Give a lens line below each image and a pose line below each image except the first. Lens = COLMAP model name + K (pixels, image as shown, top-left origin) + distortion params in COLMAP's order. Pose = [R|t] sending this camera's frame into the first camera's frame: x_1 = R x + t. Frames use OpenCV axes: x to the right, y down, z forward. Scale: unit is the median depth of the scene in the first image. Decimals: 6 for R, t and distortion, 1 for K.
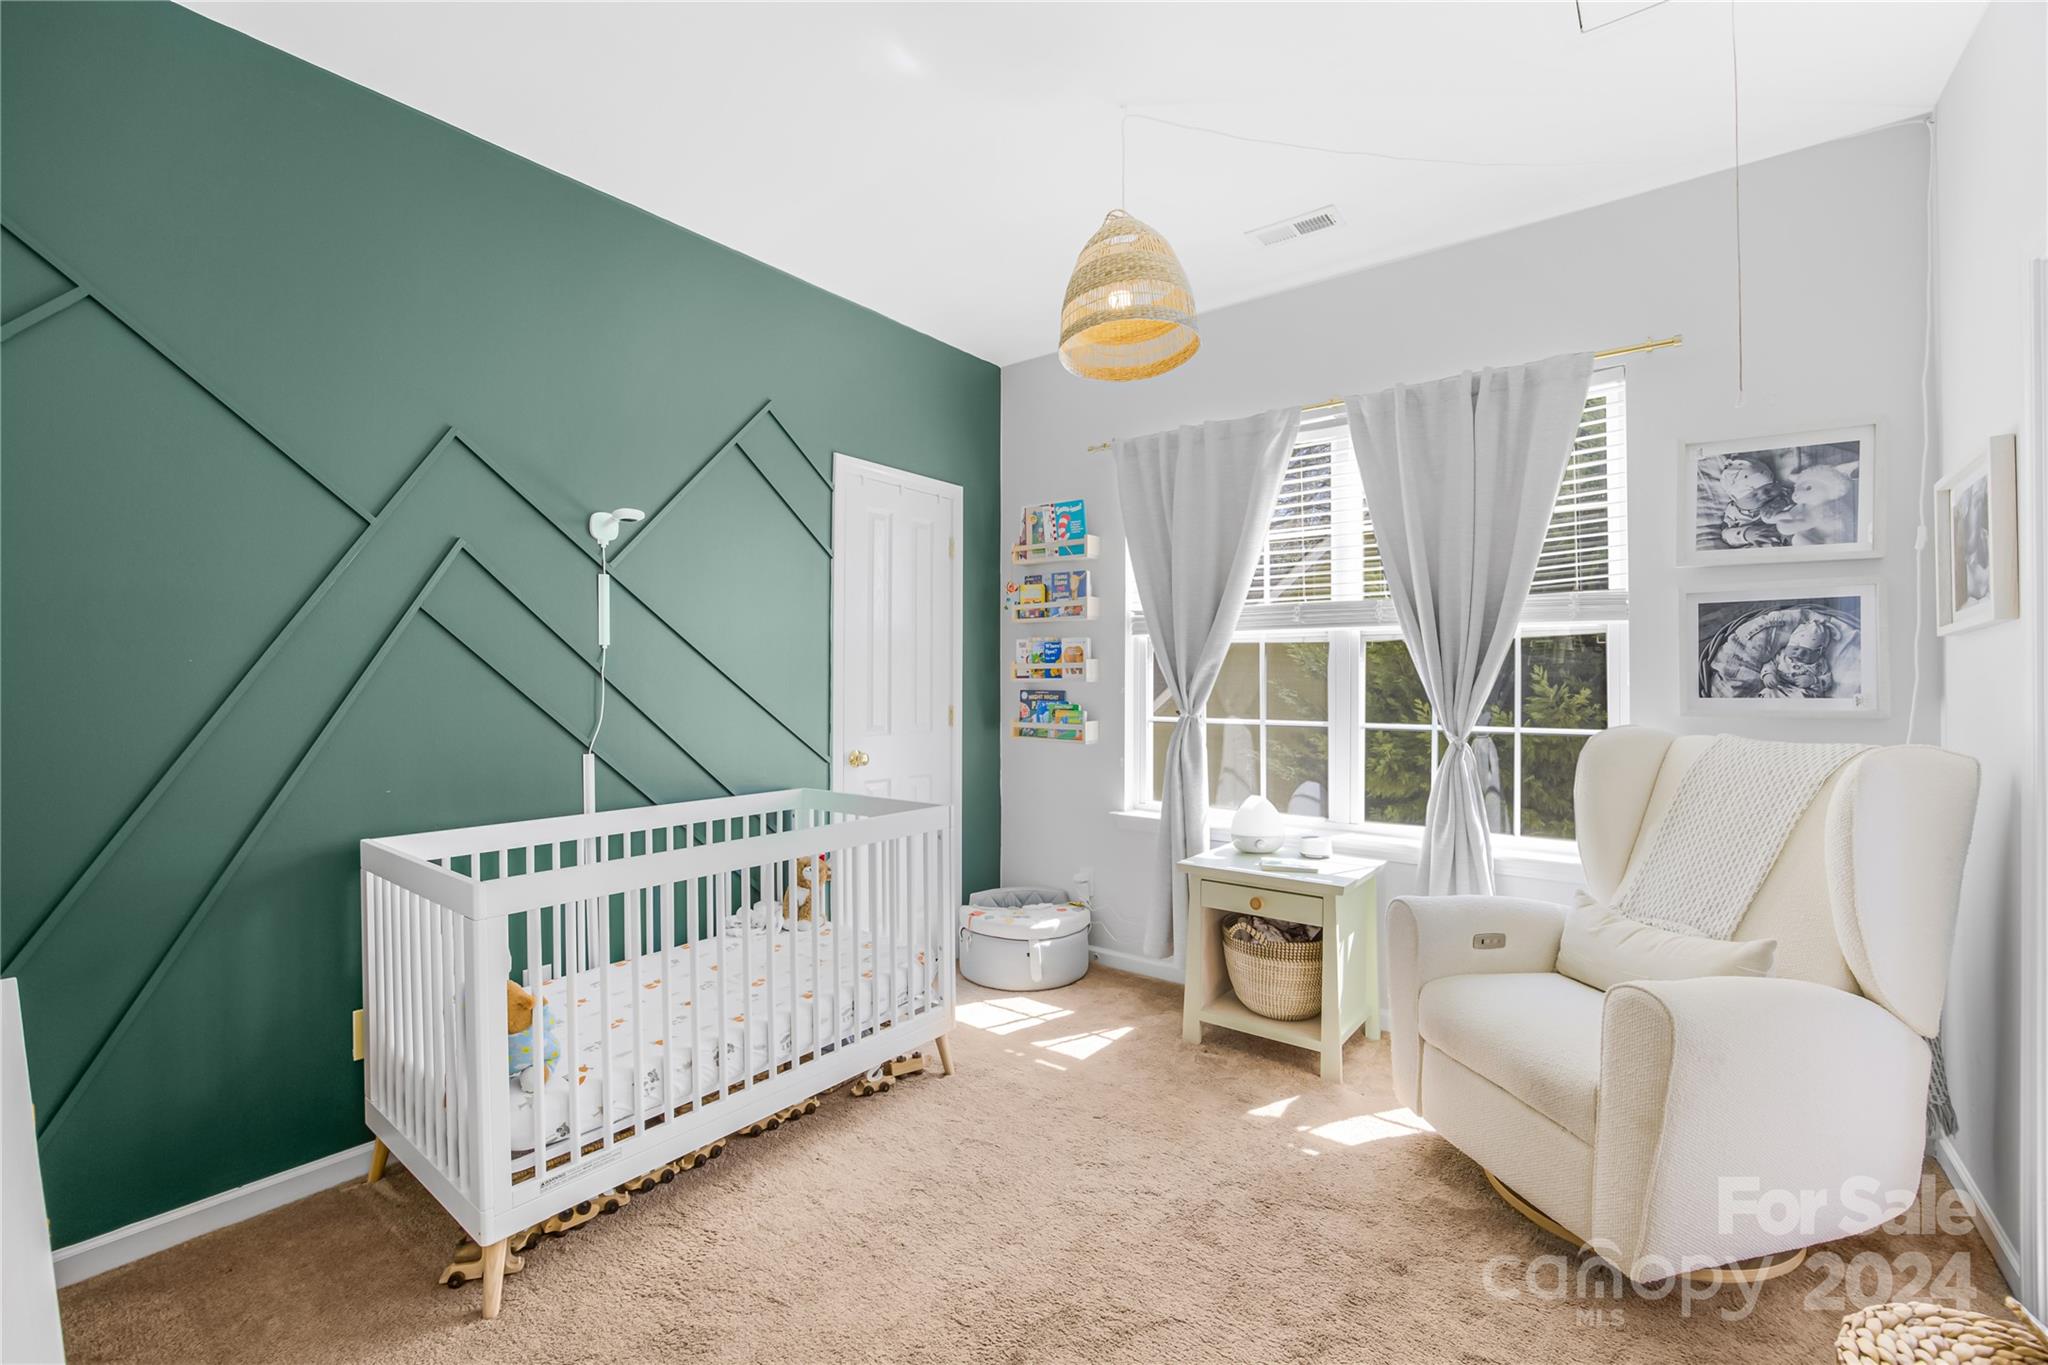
lens RADIAL K [[863.3, 0, 1024.0], [0, 863.3, 682.5], [0, 0, 1]] dist [-0.001475, 0.000011]
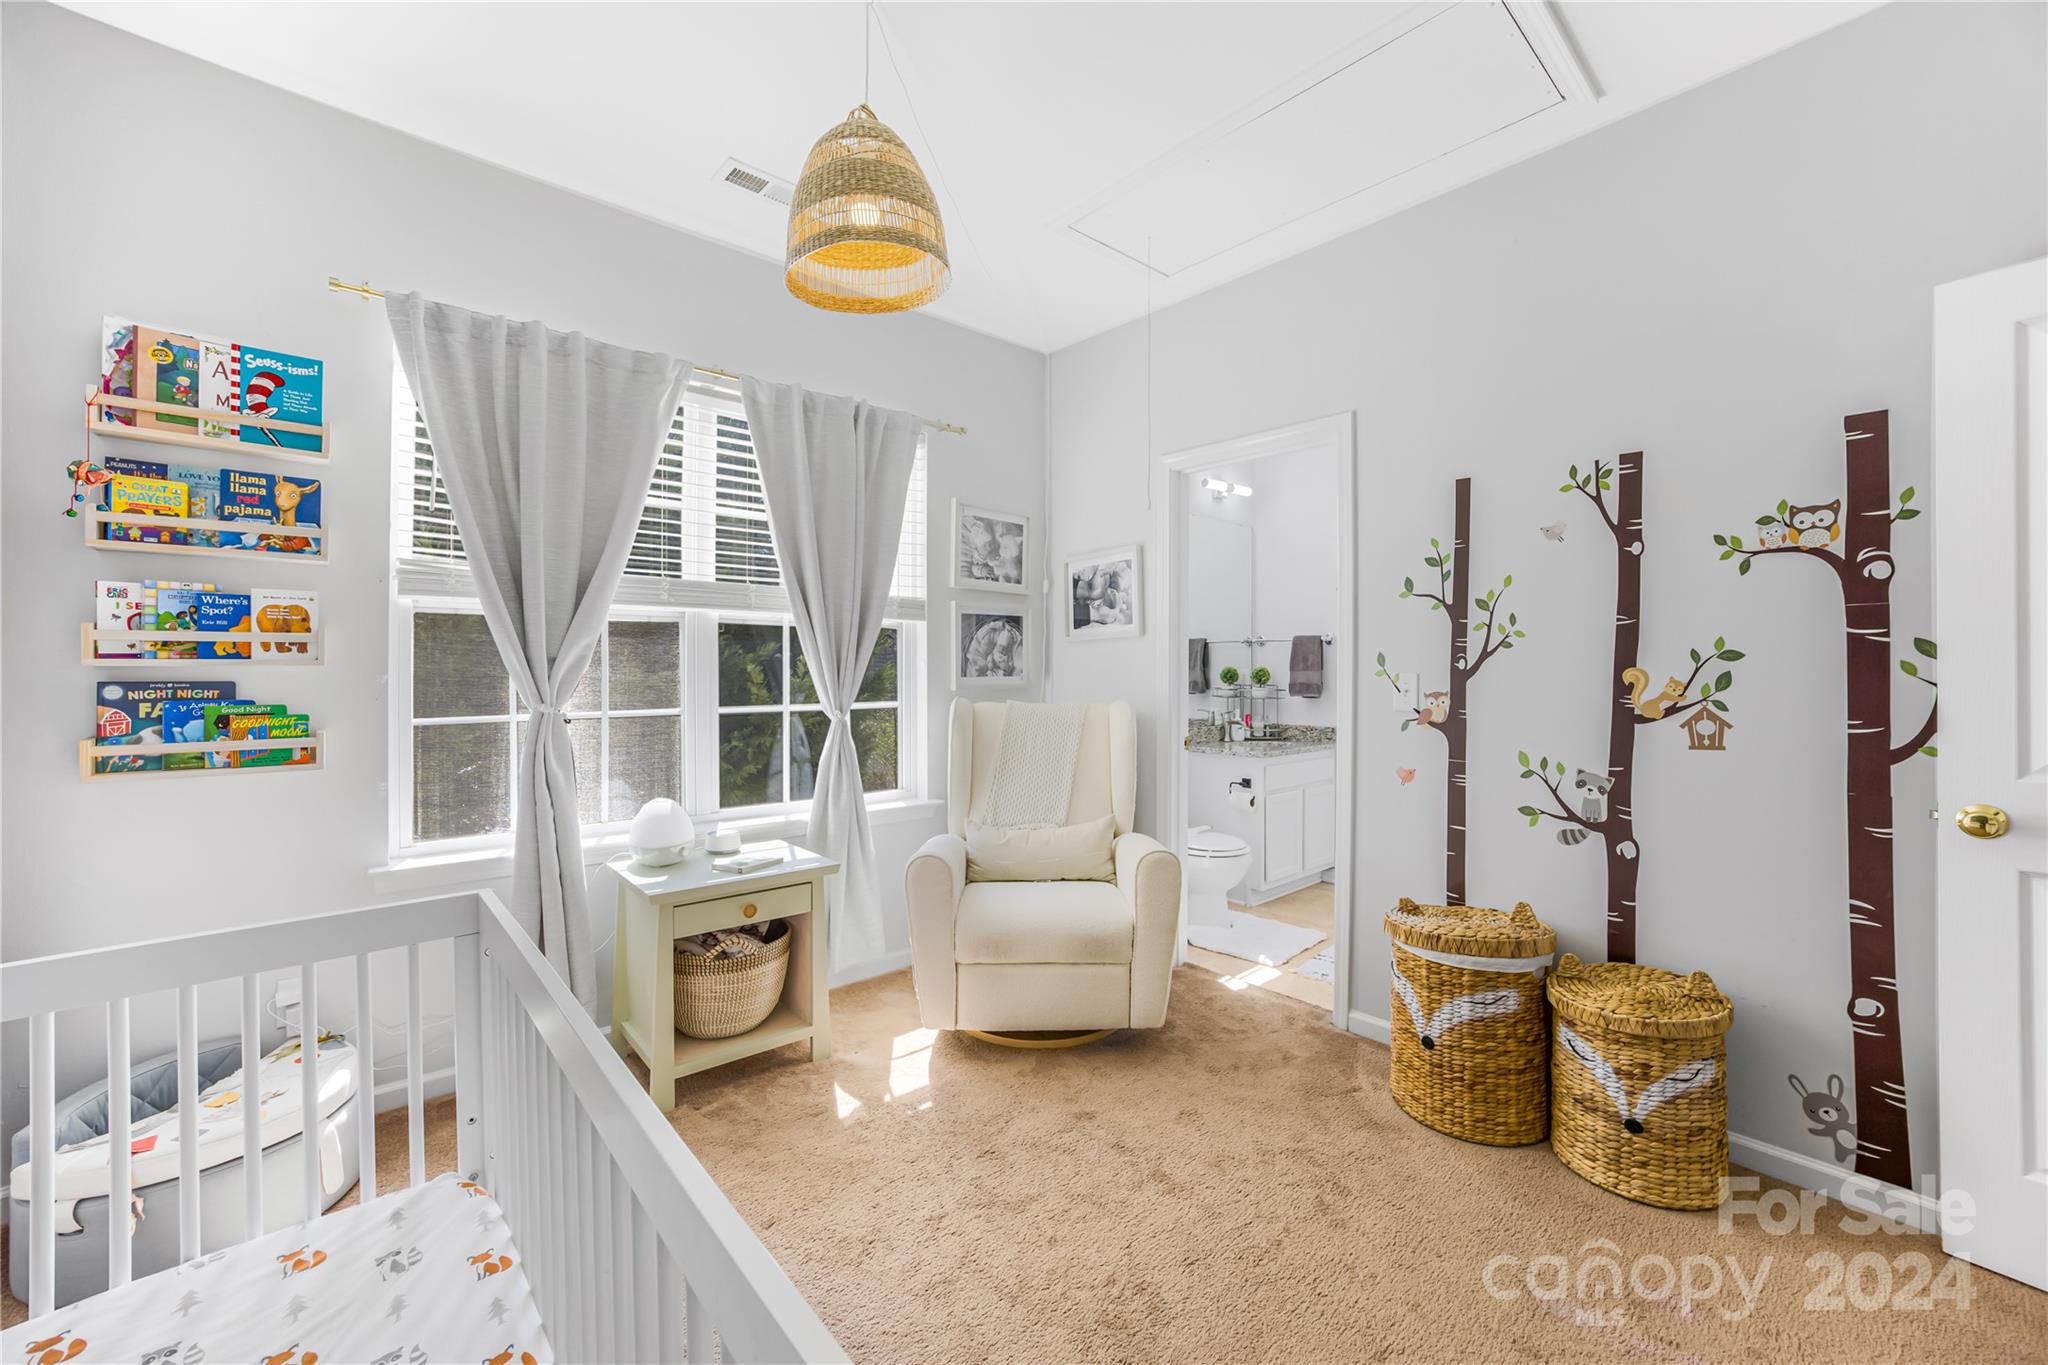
lens RADIAL K [[836.0, 0, 1029.0], [0, 836.0, 661.8], [0, 0, 1]] dist [-0.000826, 0.000348]
pose [[0.202825, 0.000452, 0.979215, -0.448940], [-0.005913, 0.999982, 0.000763, -0.007833], [-0.979197, -0.005945, 0.202824, 0.451297]]
